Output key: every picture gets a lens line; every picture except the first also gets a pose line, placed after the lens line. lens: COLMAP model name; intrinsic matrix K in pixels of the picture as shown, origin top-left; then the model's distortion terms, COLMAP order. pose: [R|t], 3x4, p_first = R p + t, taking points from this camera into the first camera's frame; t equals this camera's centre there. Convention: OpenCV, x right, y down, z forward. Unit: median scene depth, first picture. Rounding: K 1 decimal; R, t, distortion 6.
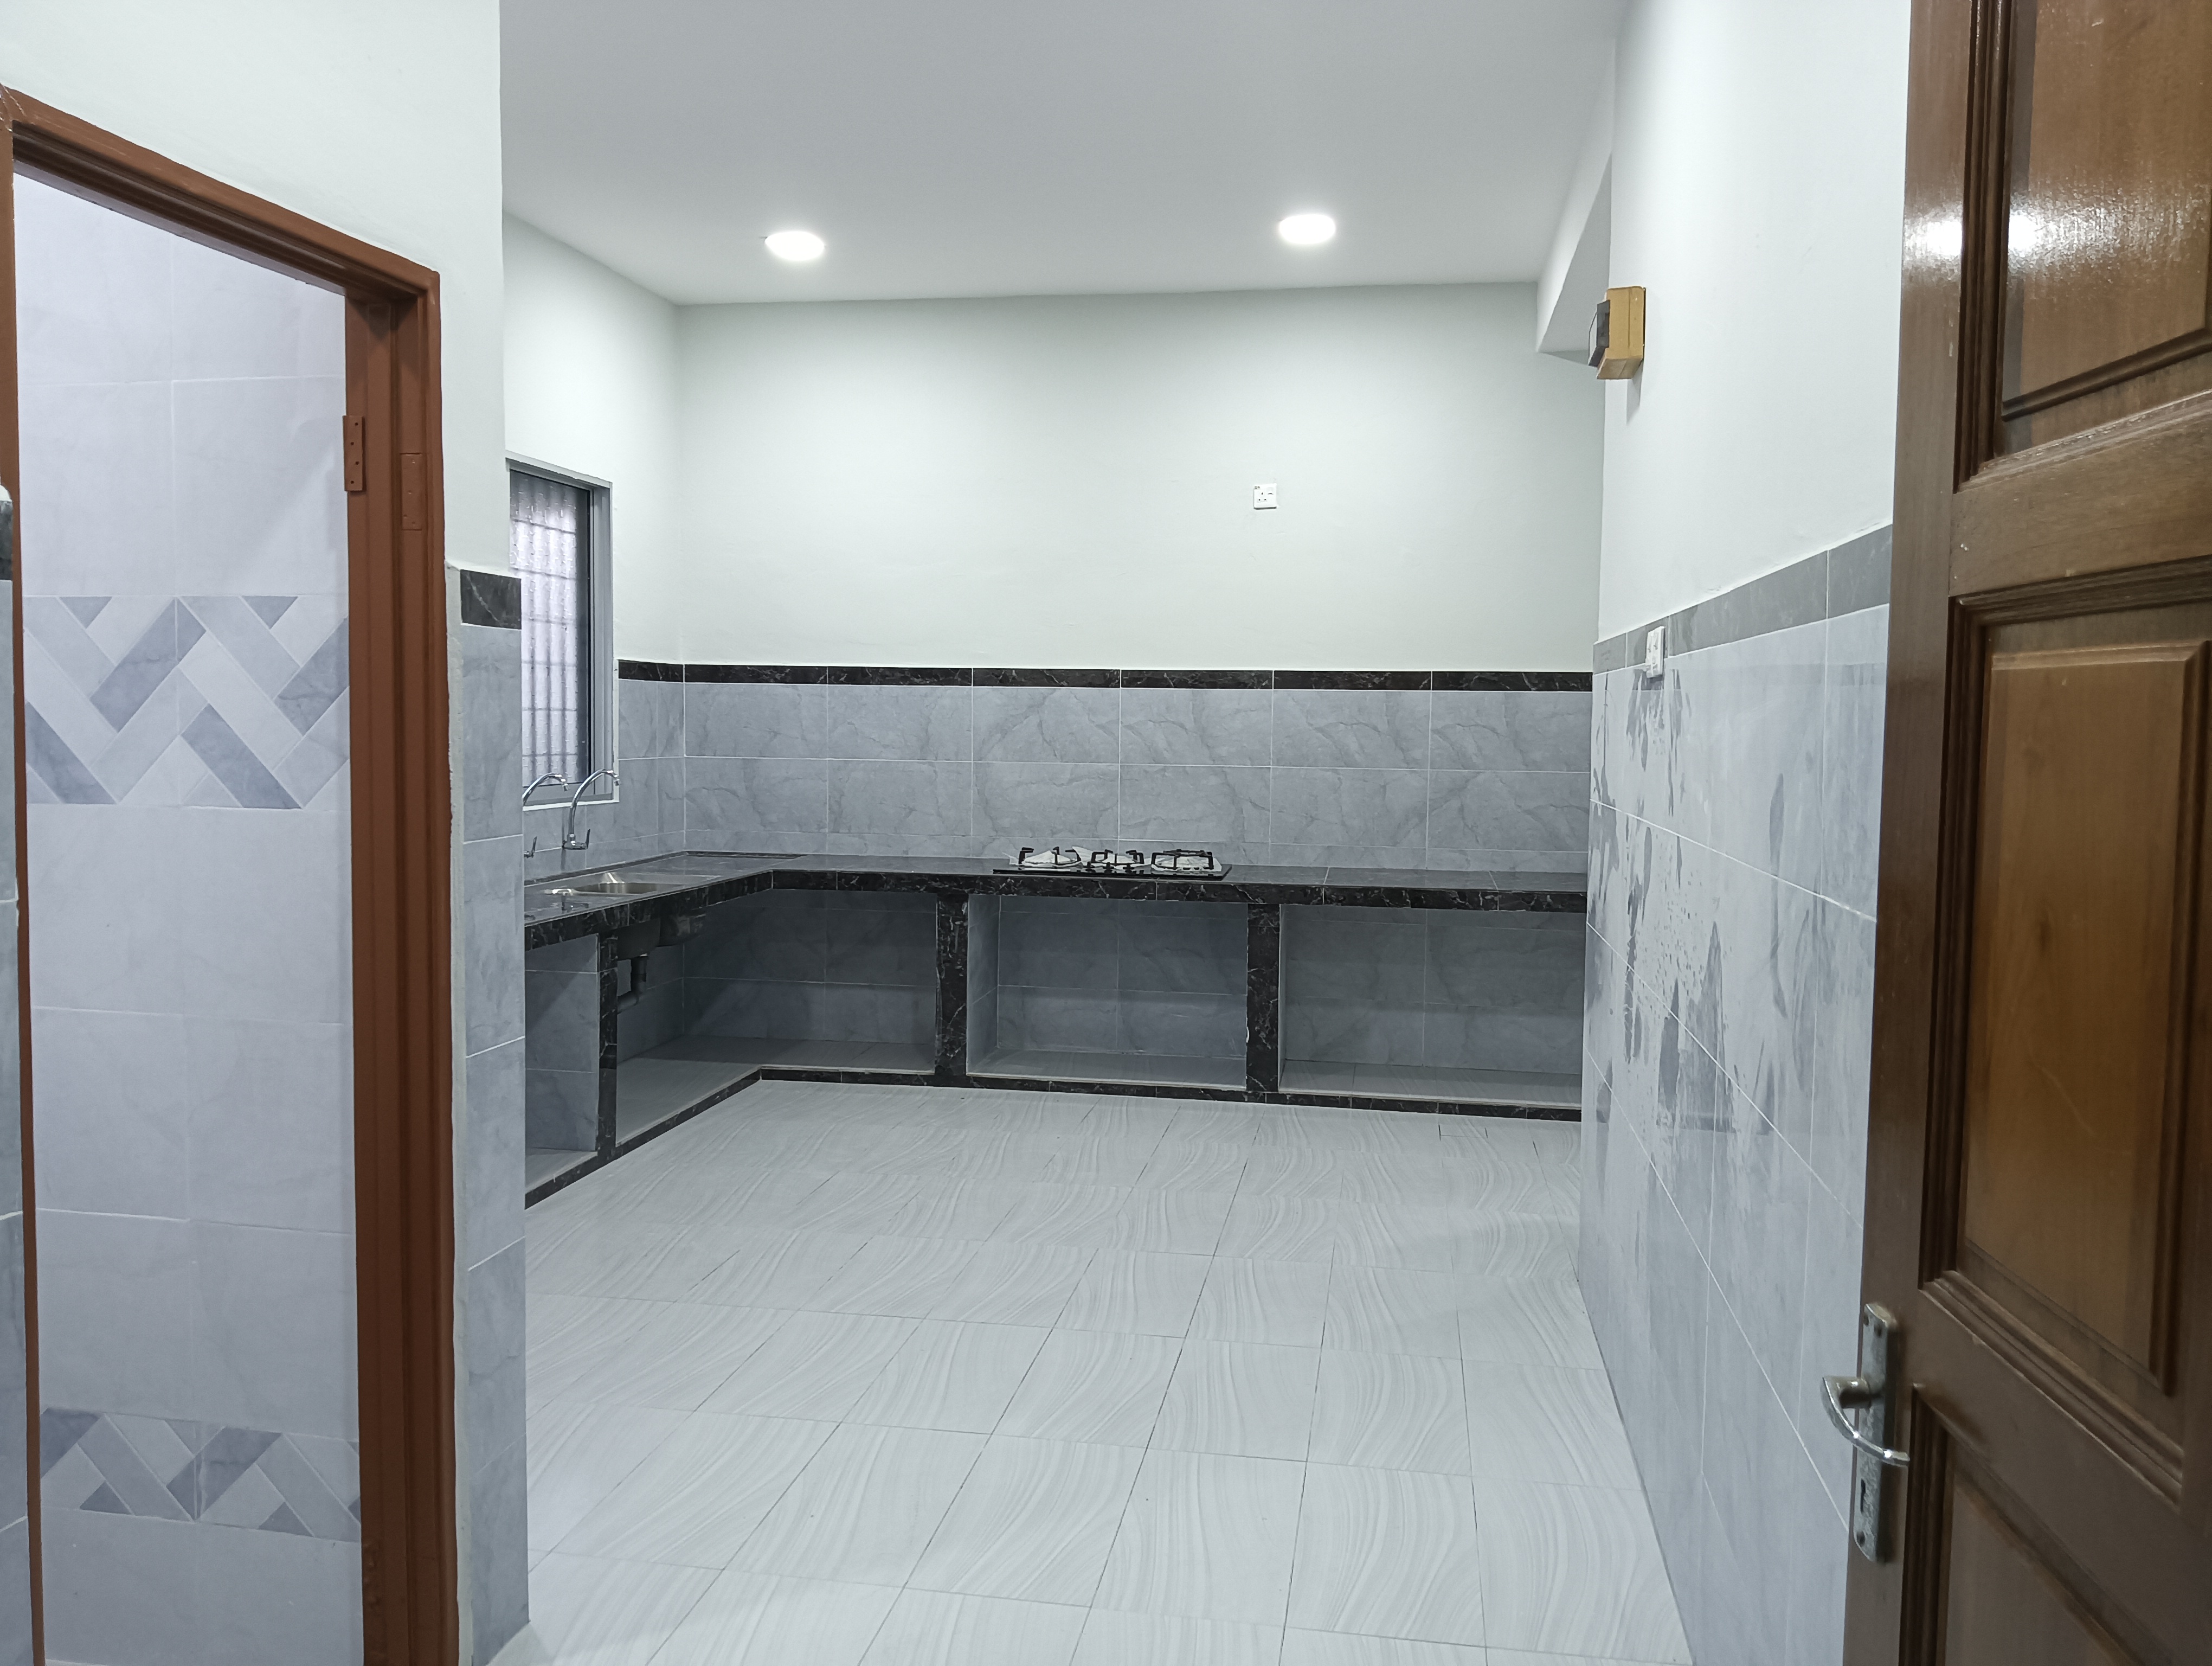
lens RADIAL K [[1734.6, 0, 1092.4], [0, 1734.6, 834.2], [0, 0, 1]] dist [0.052860, -0.075618]
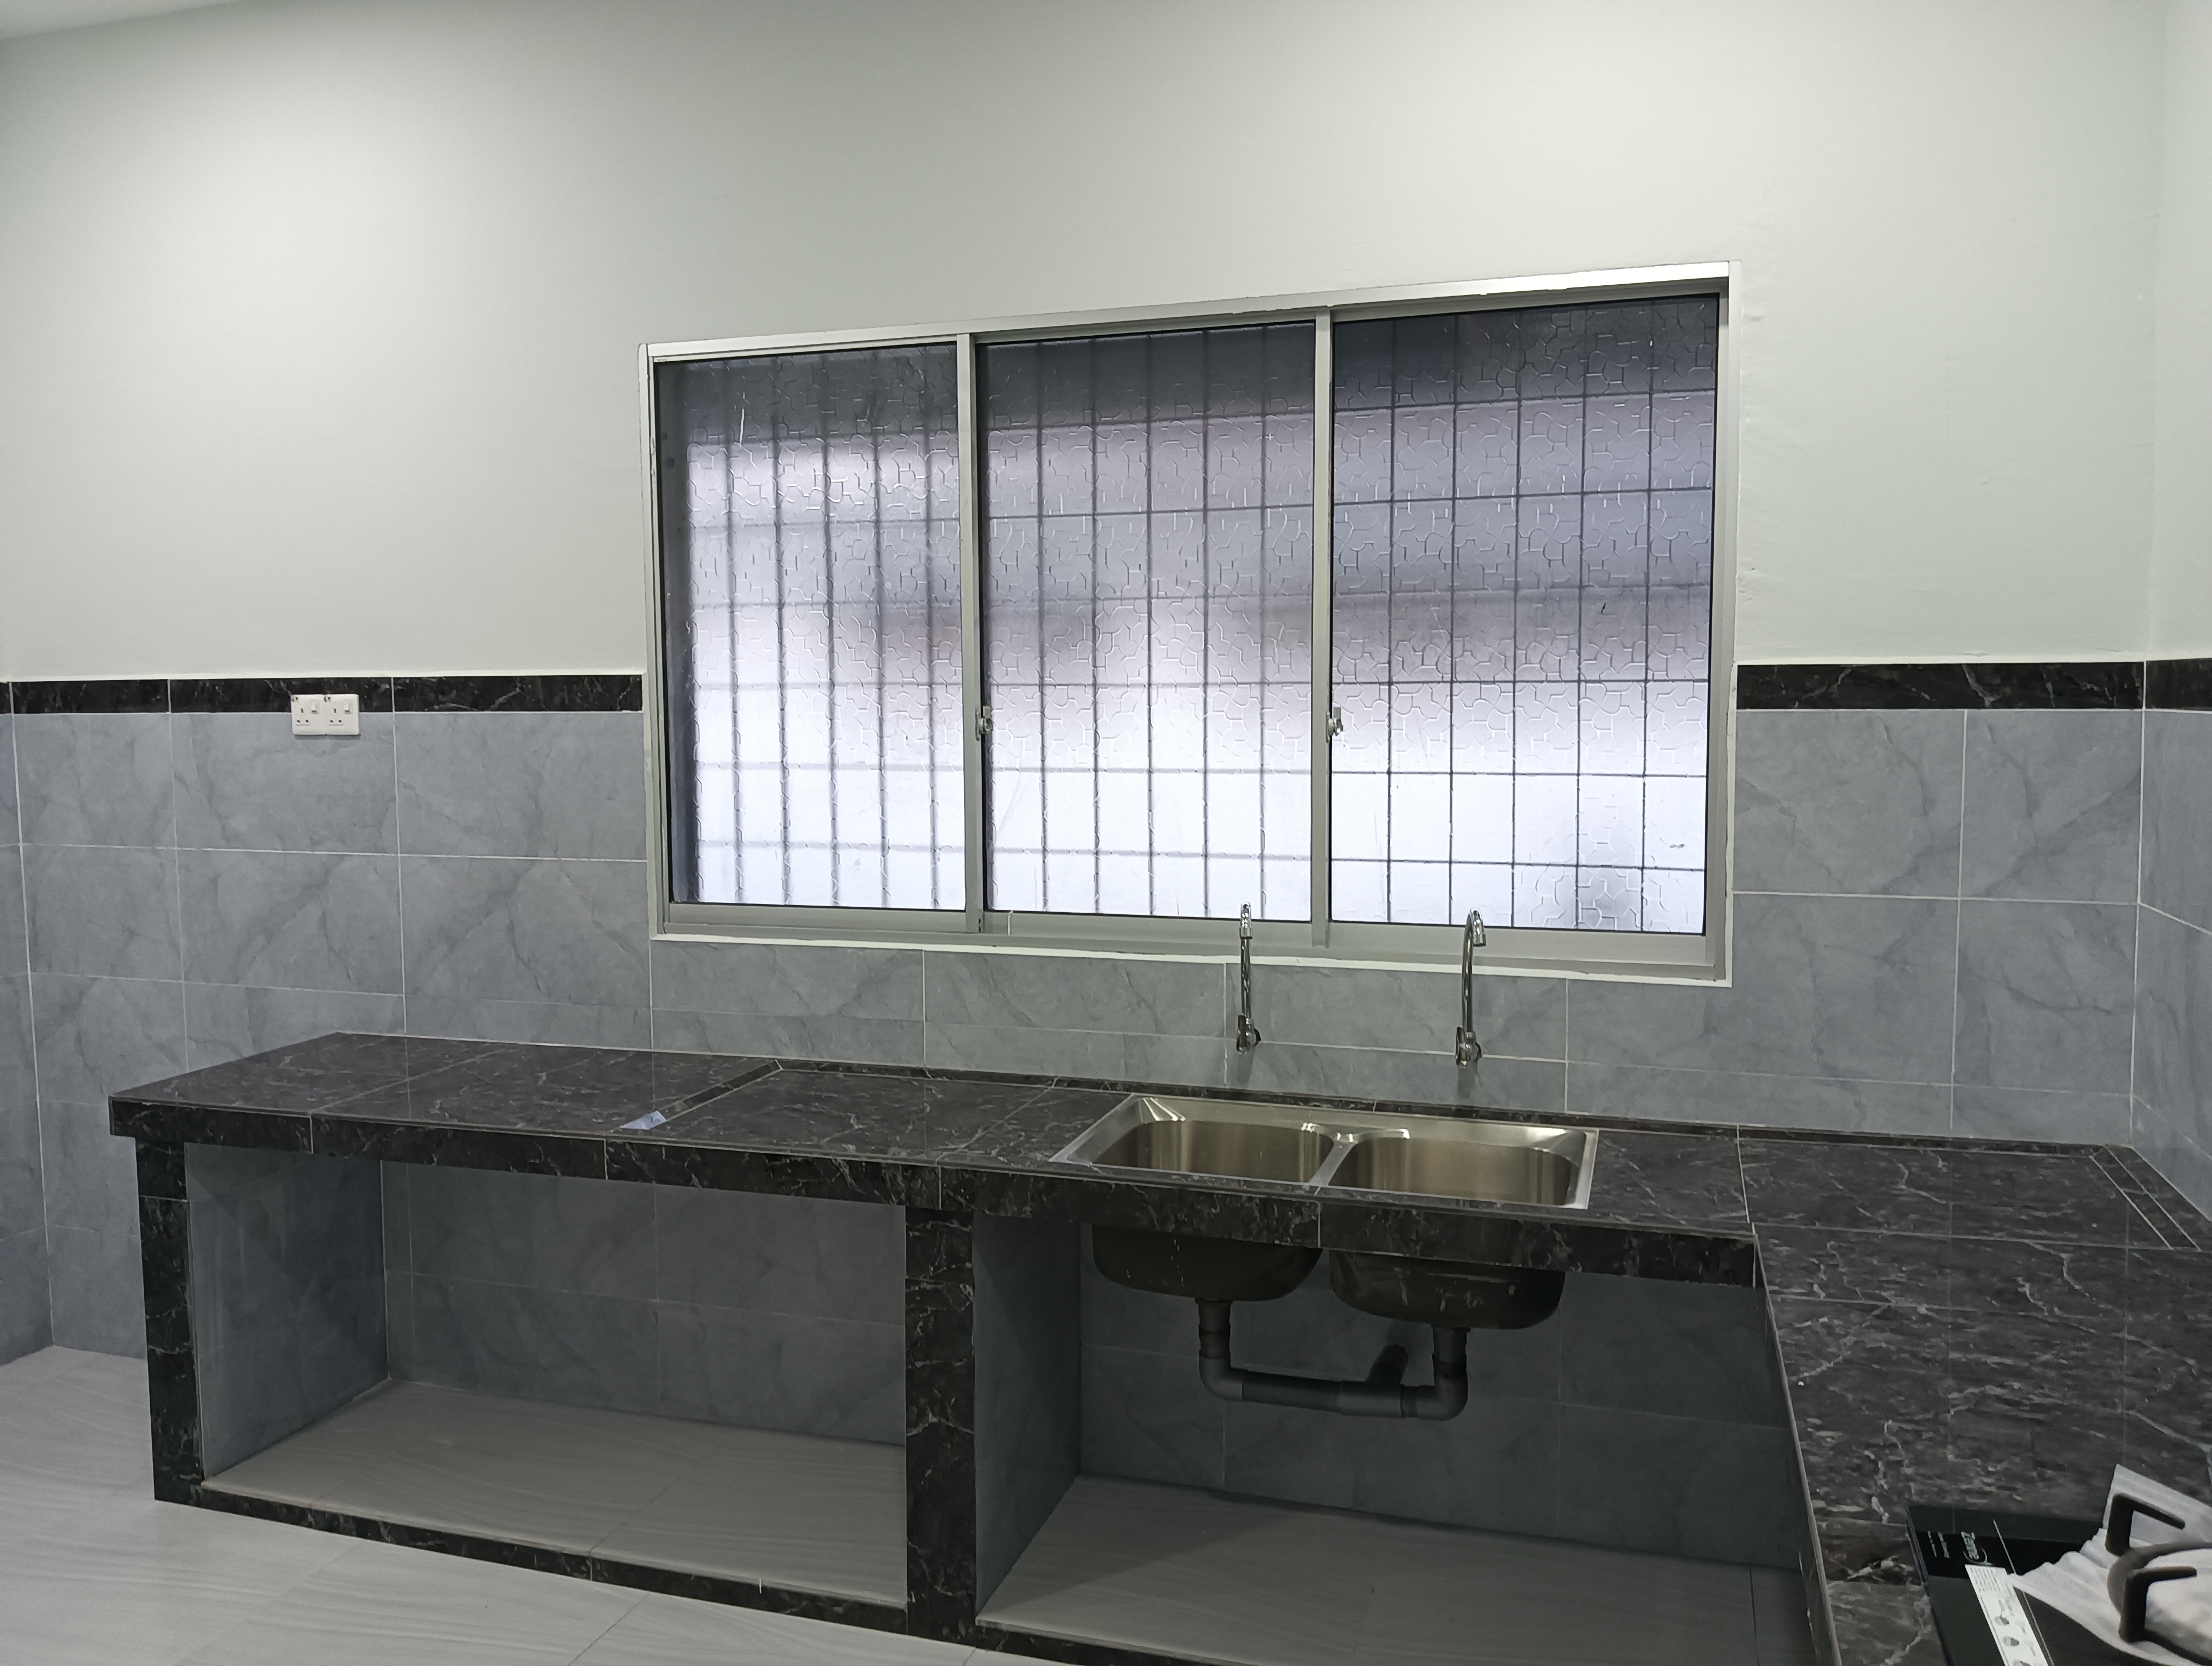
lens RADIAL K [[1734.6, 0, 1112.4], [0, 1734.6, 830.0], [0, 0, 1]] dist [0.052860, -0.075618]
pose [[-0.123497, 0.063652, -0.990301, 0.181668], [-0.060151, 0.995626, 0.071496, -0.079458], [0.990520, 0.068397, -0.119128, 0.879570]]
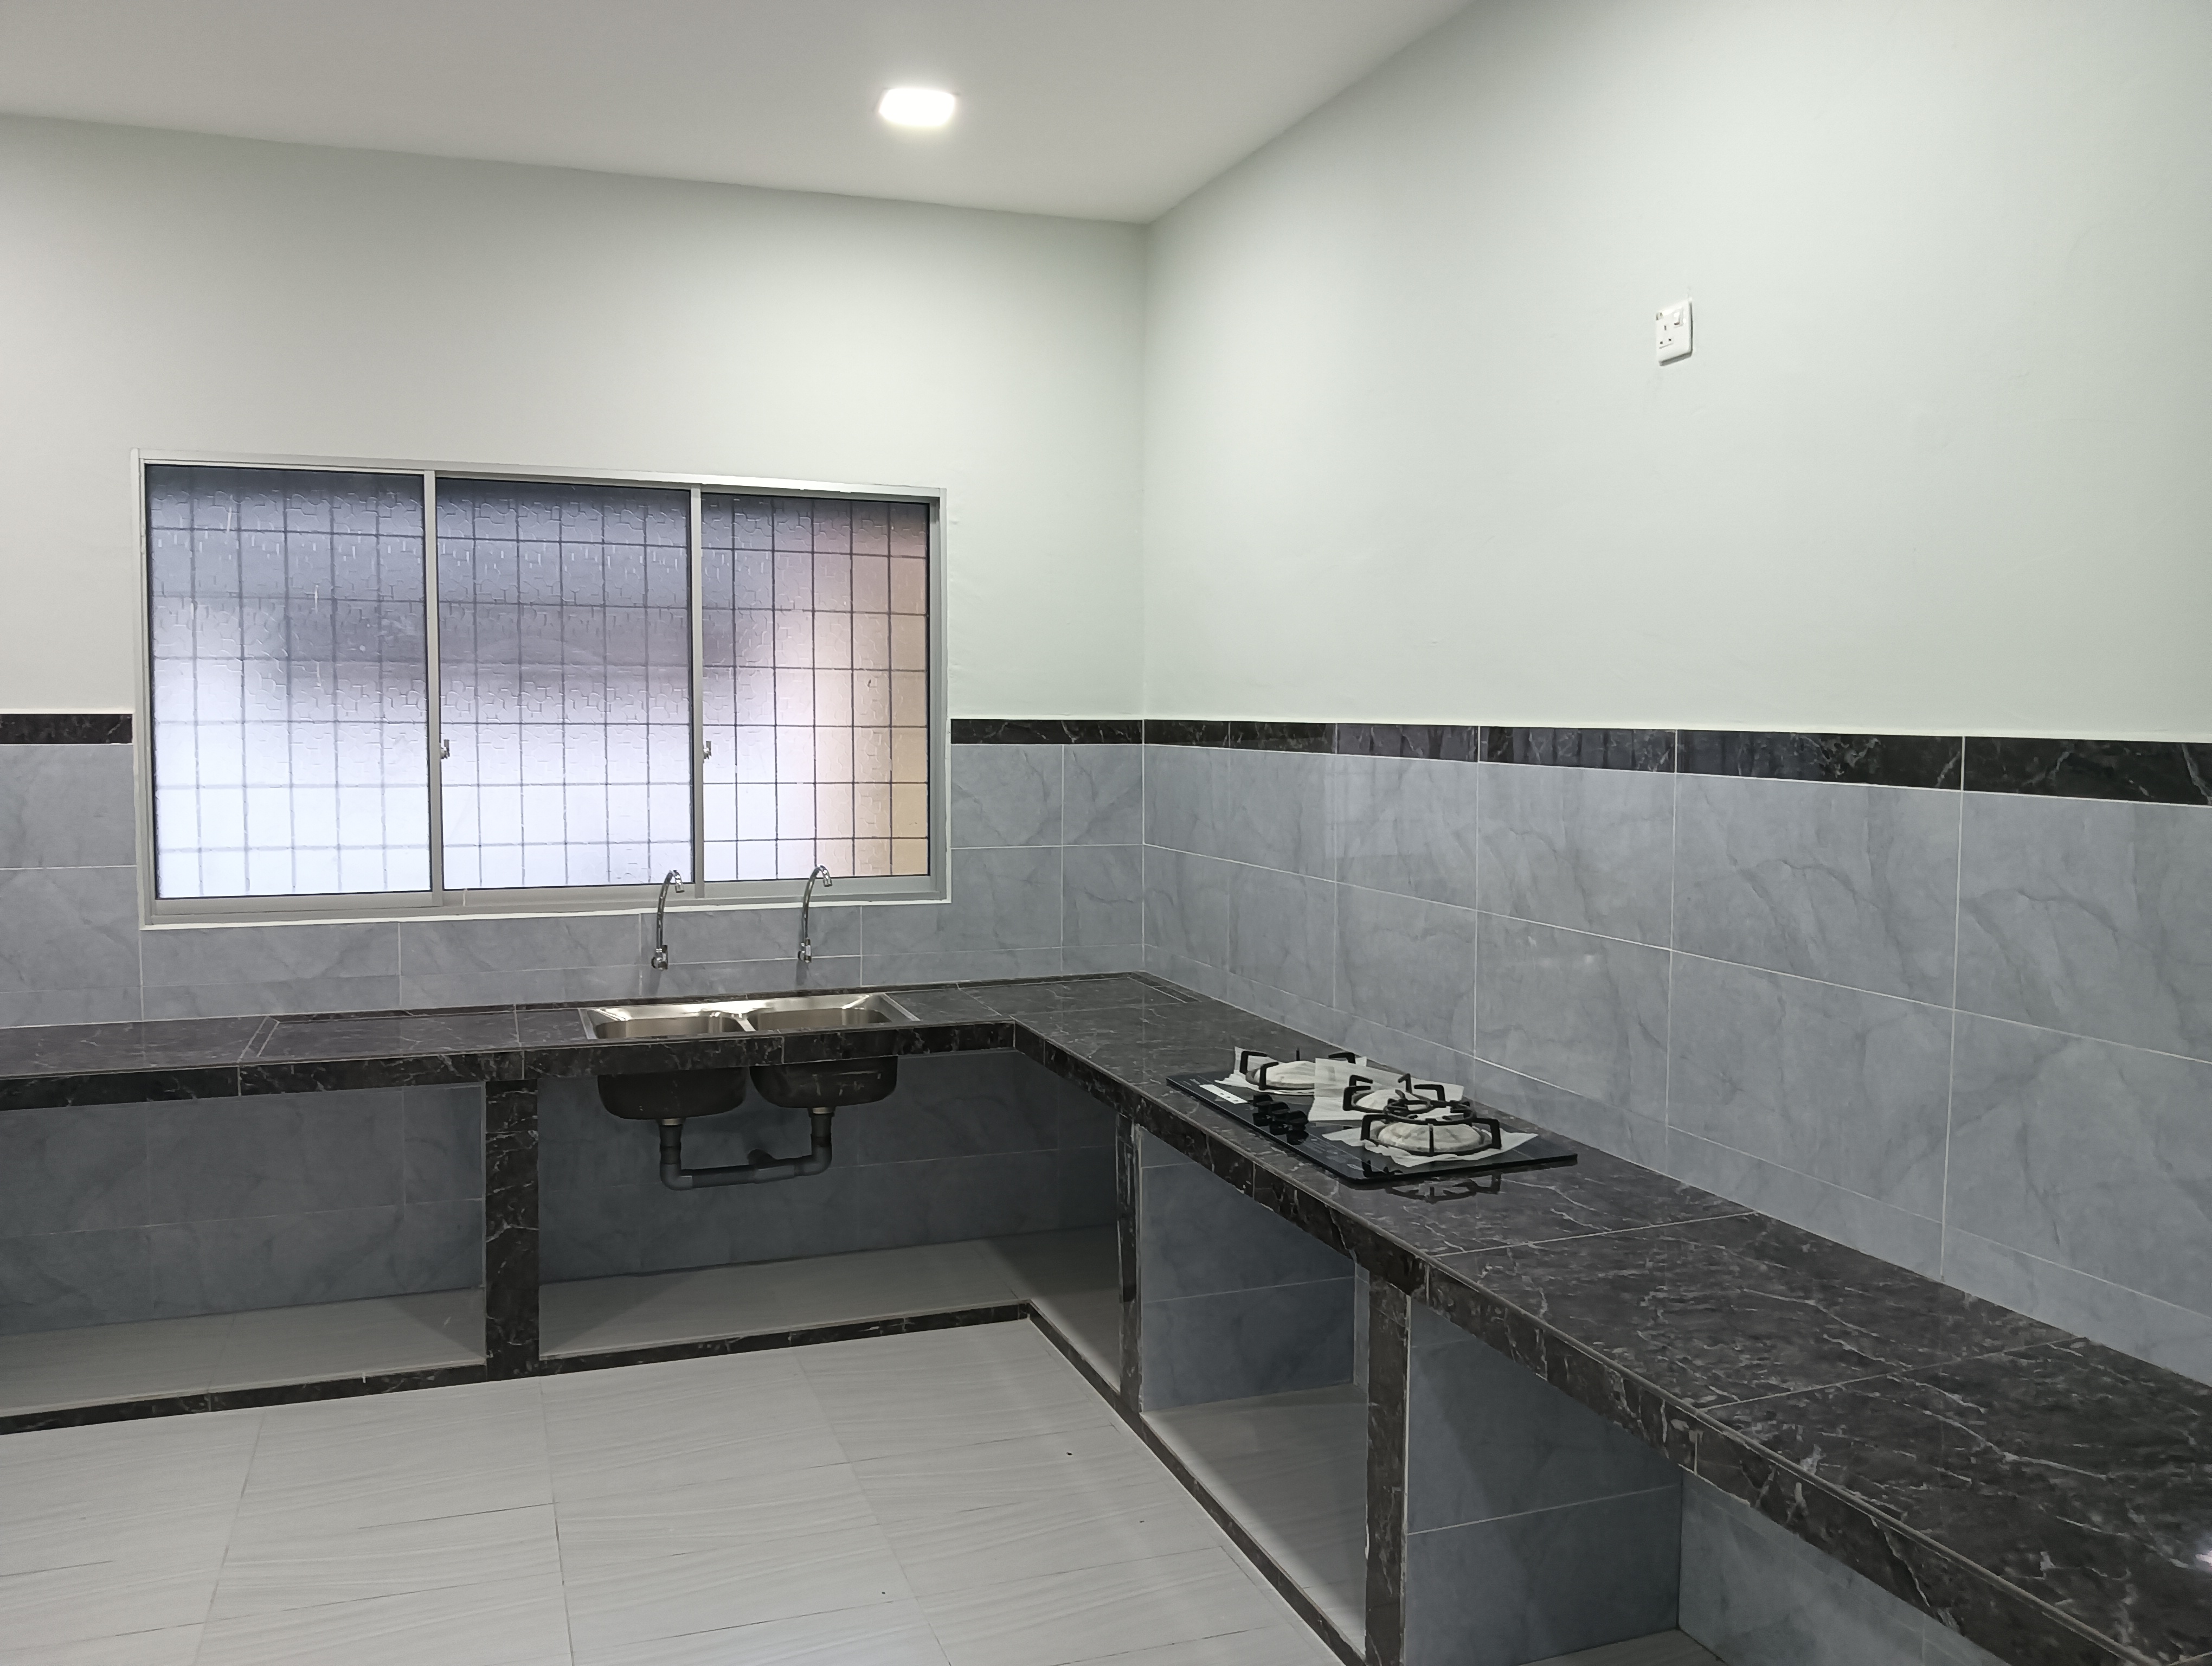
lens RADIAL K [[1734.6, 0, 1083.6], [0, 1734.6, 823.7], [0, 0, 1]] dist [0.052860, -0.075618]
pose [[0.491176, 0.047011, -0.869791, 0.415260], [-0.054416, 0.998248, 0.023225, -0.073601], [0.869359, 0.035923, 0.492873, 0.660778]]
